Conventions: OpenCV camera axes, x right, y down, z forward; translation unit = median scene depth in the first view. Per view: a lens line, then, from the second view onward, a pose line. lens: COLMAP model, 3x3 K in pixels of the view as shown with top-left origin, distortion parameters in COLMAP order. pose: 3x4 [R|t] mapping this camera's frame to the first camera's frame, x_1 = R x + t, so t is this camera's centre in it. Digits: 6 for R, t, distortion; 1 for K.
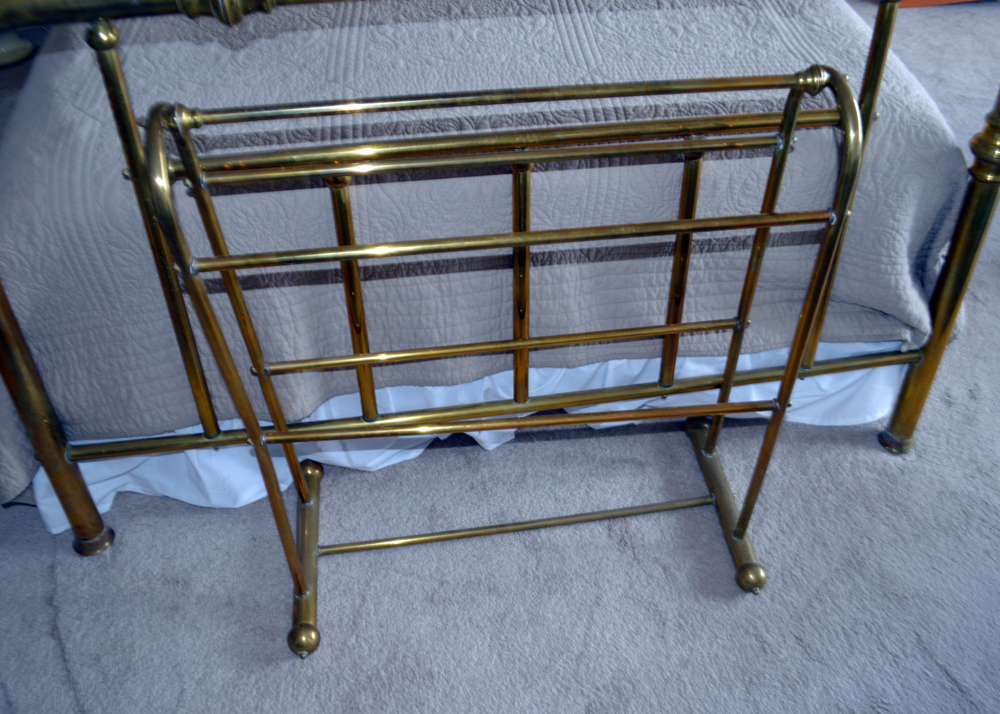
lens RADIAL K [[858.0, 0, 500.0], [0, 858.0, 357.0], [0, 0, 1]] dist [-0.084970, 0.009556]
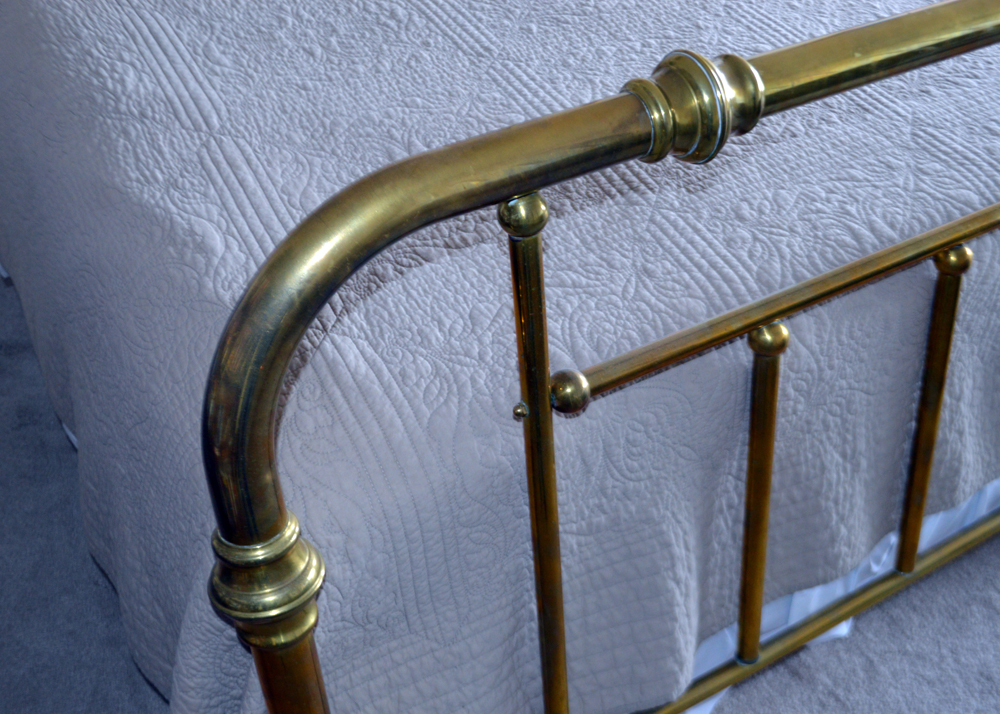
lens RADIAL K [[1142.2, 0, 499.1], [0, 1142.2, 380.5], [0, 0, 1]] dist [-0.038774, -0.036728]
pose [[0.928750, -0.248150, 0.275399, -0.552960], [0.267329, 0.963012, -0.033807, -0.173205], [-0.256824, 0.105021, 0.960735, 0.140771]]
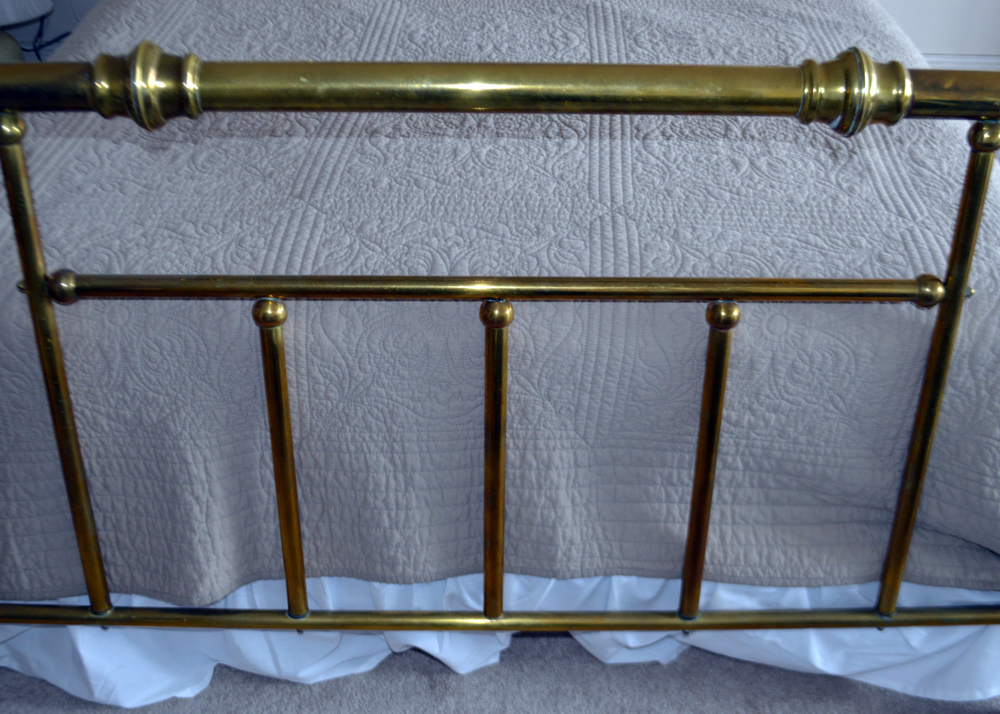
lens RADIAL K [[1111.5, 0, 500.0], [0, 1111.5, 357.0], [0, 0, 1]] dist [-0.058498, -0.009052]
pose [[0.987956, 0.093501, -0.123290, 0.138276], [-0.111964, 0.981939, -0.152514, -0.026767], [0.106803, 0.164481, 0.980581, -0.015091]]
